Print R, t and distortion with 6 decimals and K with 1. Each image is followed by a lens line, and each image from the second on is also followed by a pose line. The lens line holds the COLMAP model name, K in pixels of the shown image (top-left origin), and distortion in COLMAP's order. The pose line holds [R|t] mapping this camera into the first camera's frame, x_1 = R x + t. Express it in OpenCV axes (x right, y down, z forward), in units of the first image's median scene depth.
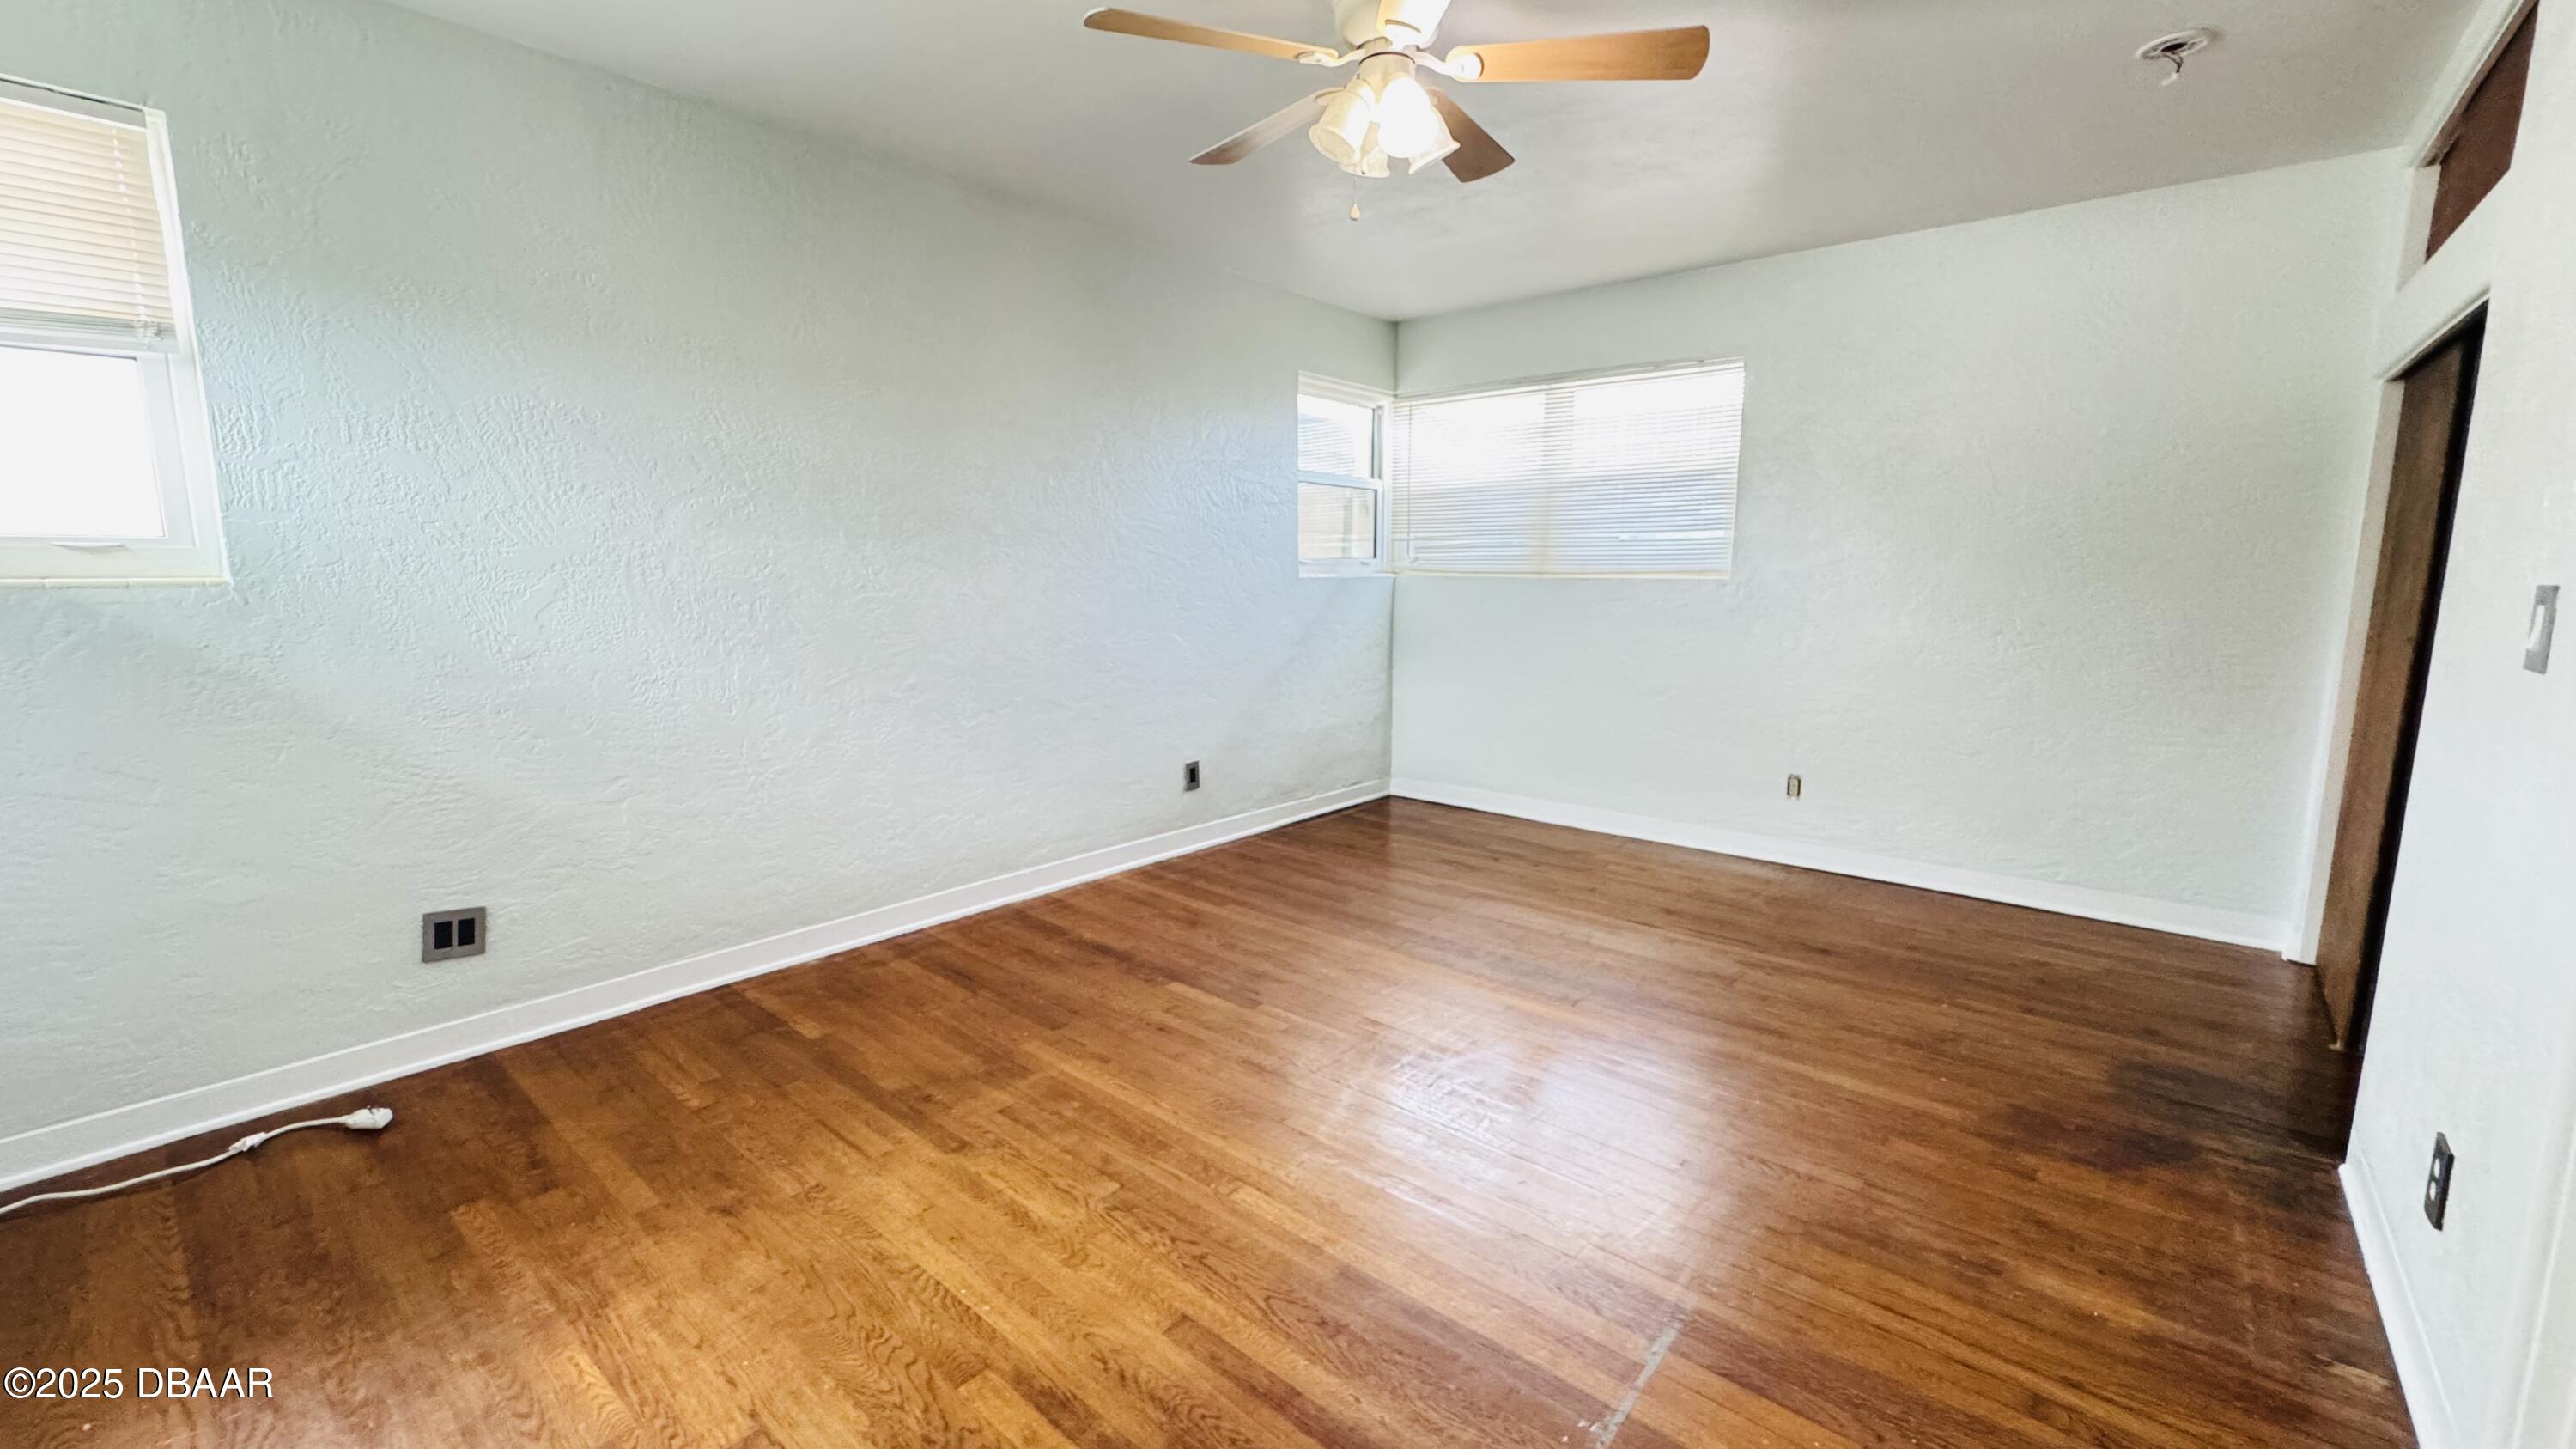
lens RADIAL K [[1025.6, 0, 1288.0], [0, 1025.6, 724.5], [0, 0, 1]] dist [-0.002512, -0.000407]
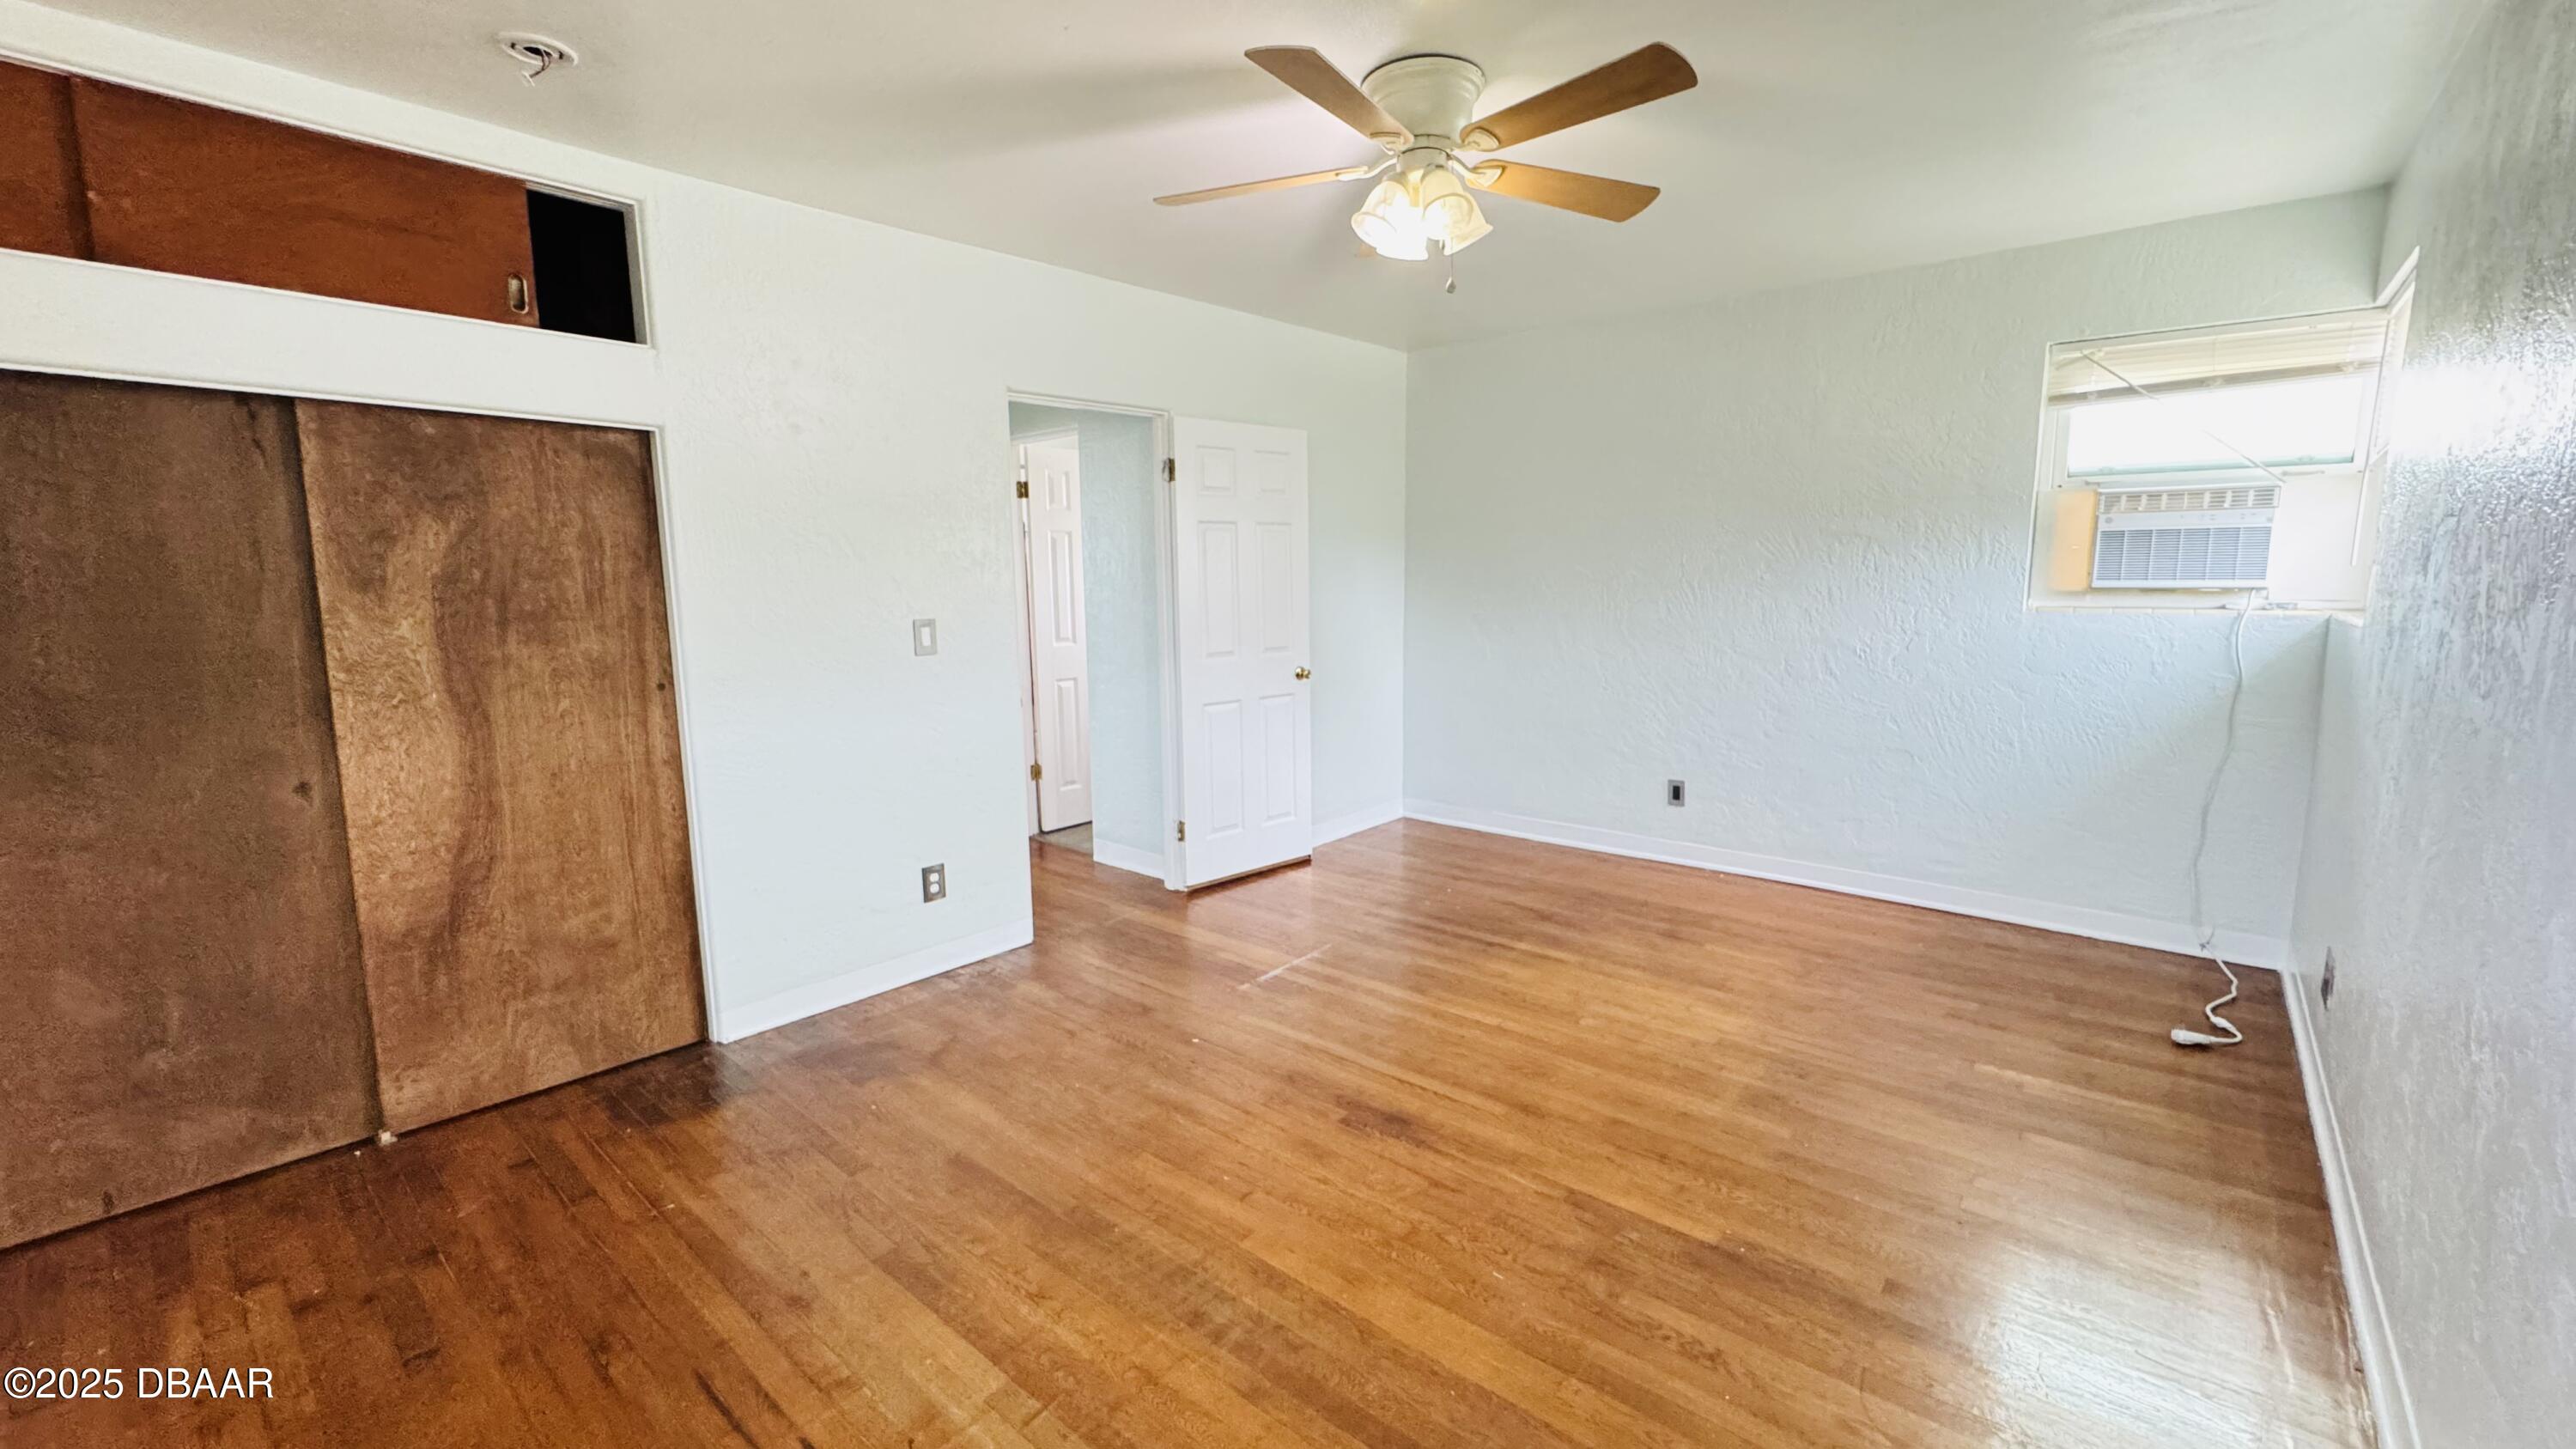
lens RADIAL K [[1025.6, 0, 1288.0], [0, 1025.6, 724.5], [0, 0, 1]] dist [-0.002512, -0.000407]
pose [[-0.999792, 0.003083, 0.020179, 0.198959], [0.008935, 0.954894, 0.296812, -0.359056], [-0.018354, 0.296931, -0.954723, 1.980576]]
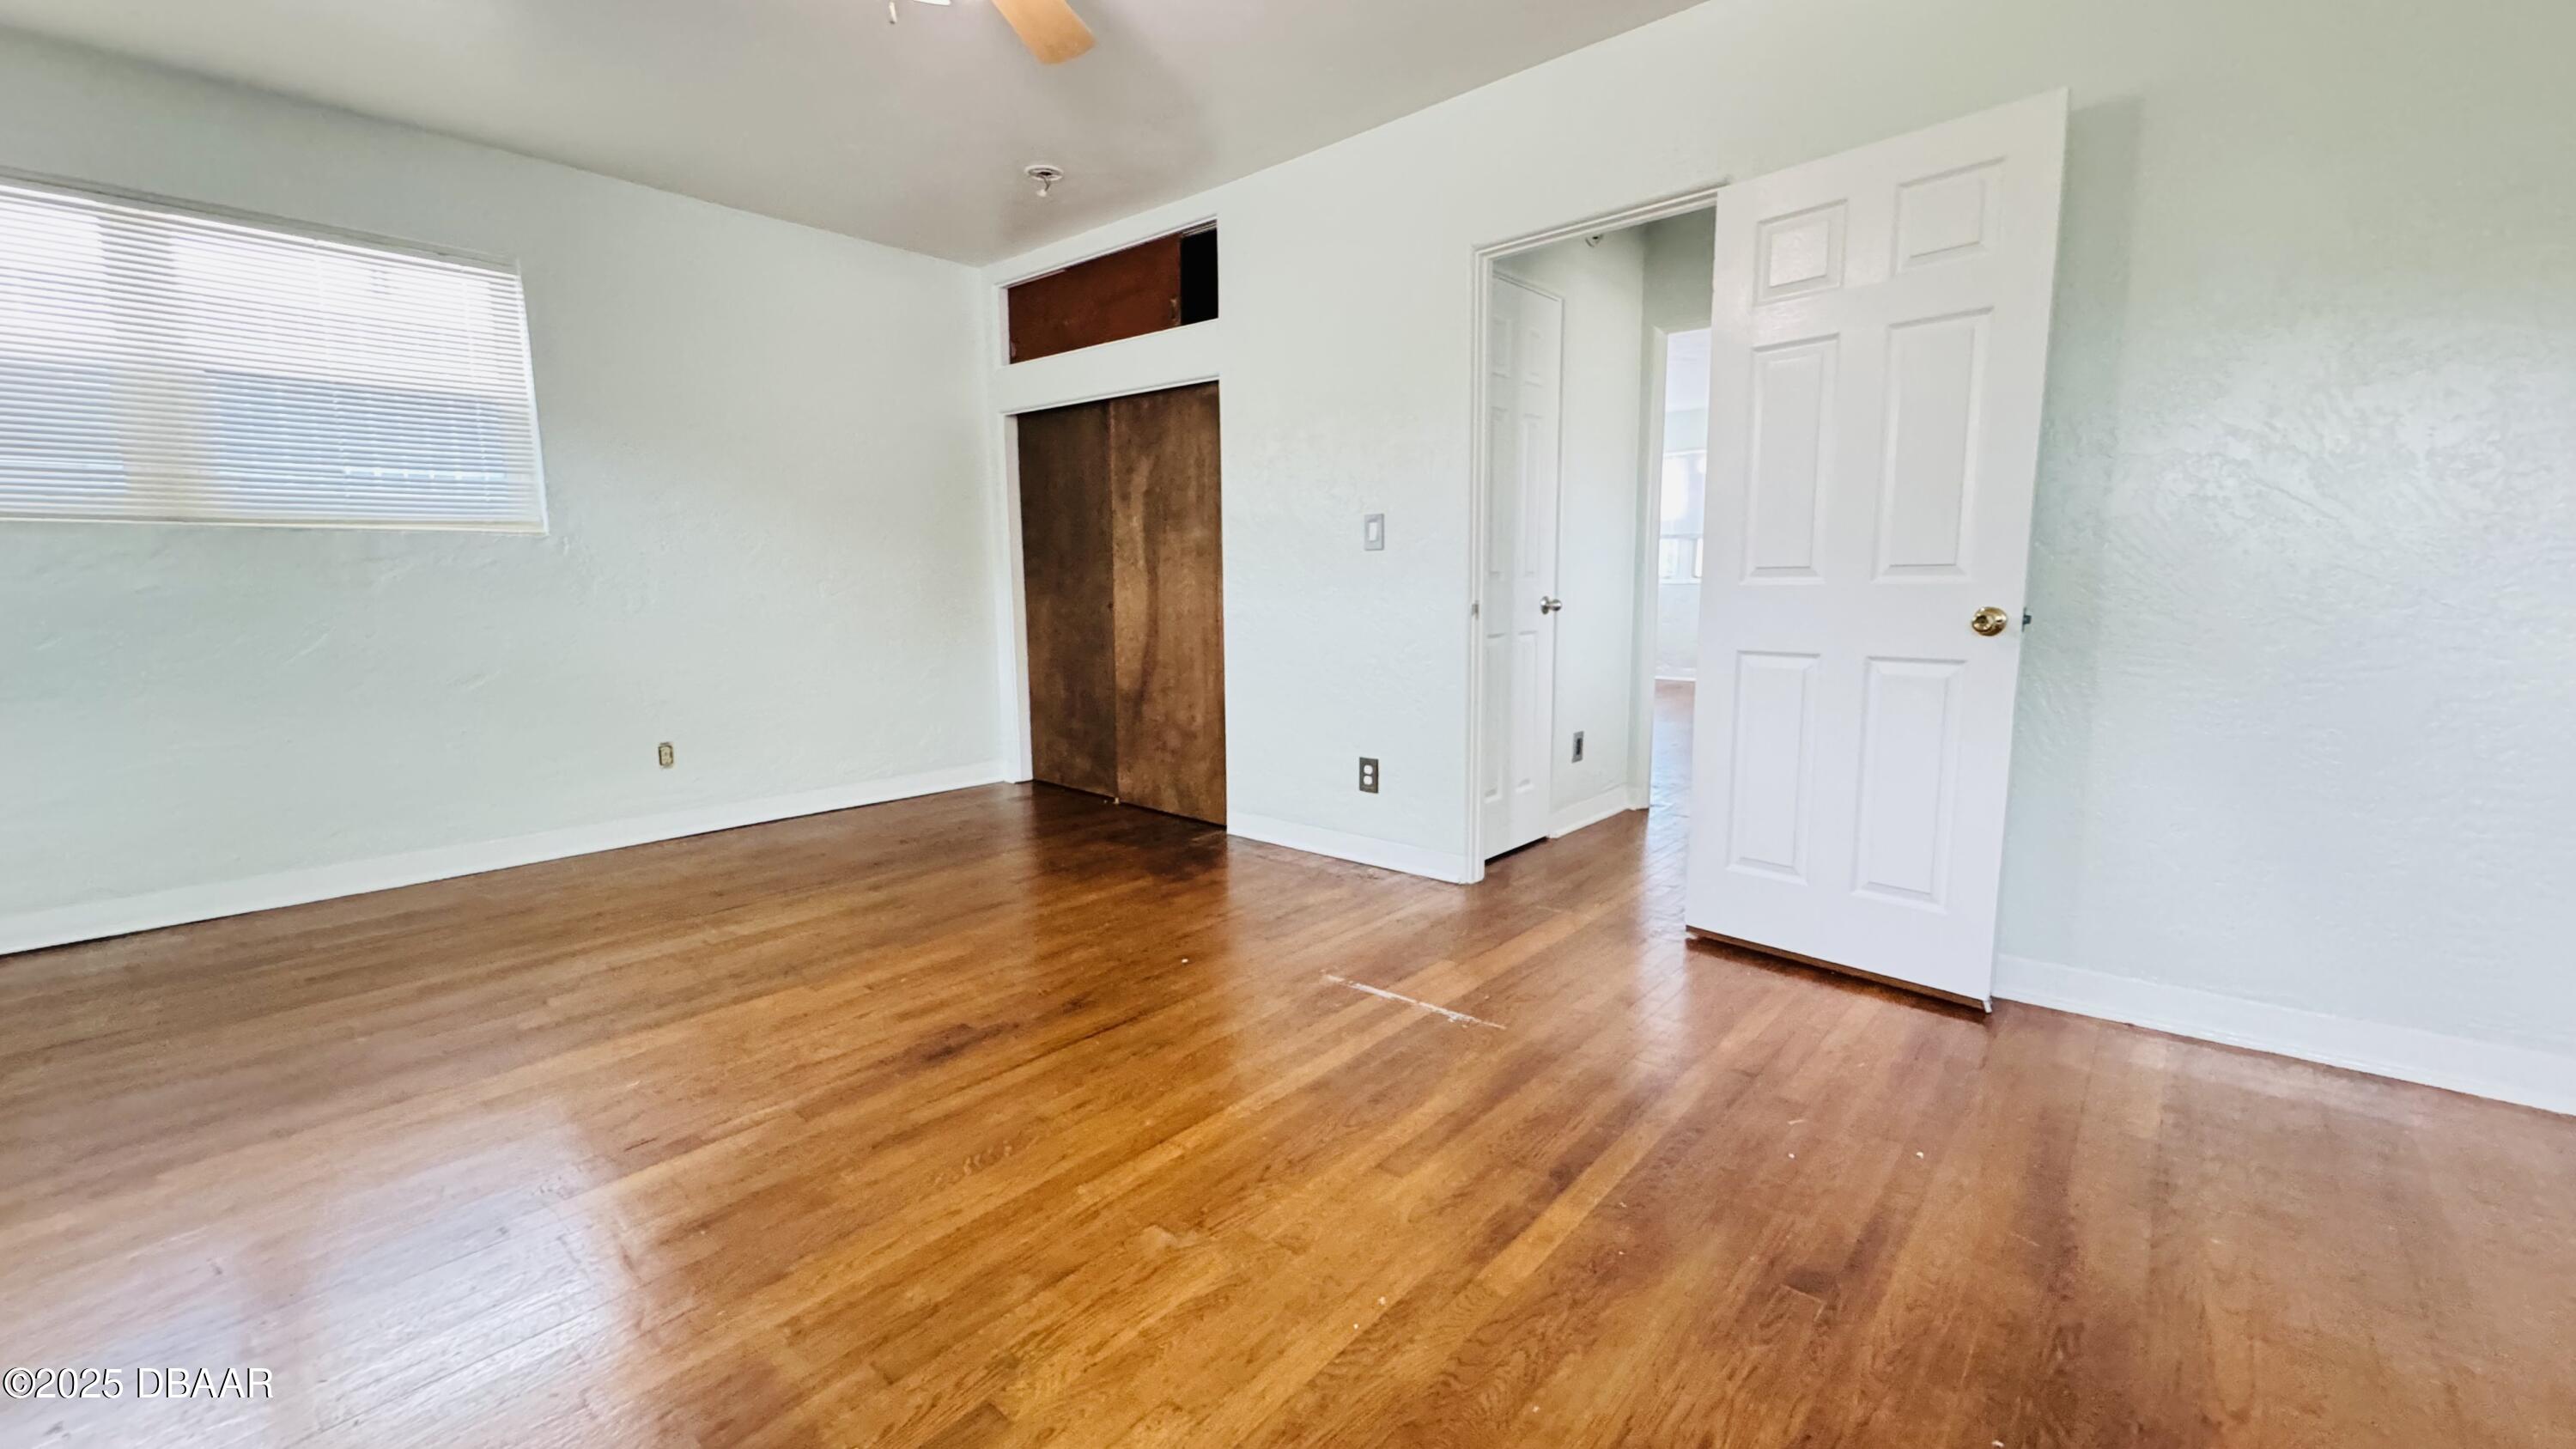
lens RADIAL K [[1025.6, 0, 1288.0], [0, 1025.6, 724.5], [0, 0, 1]] dist [-0.002512, -0.000407]
pose [[0.023541, -0.146490, 0.988932, -0.749301], [0.161288, 0.976804, 0.140854, -0.013406], [-0.986627, 0.156186, 0.046622, 0.685634]]
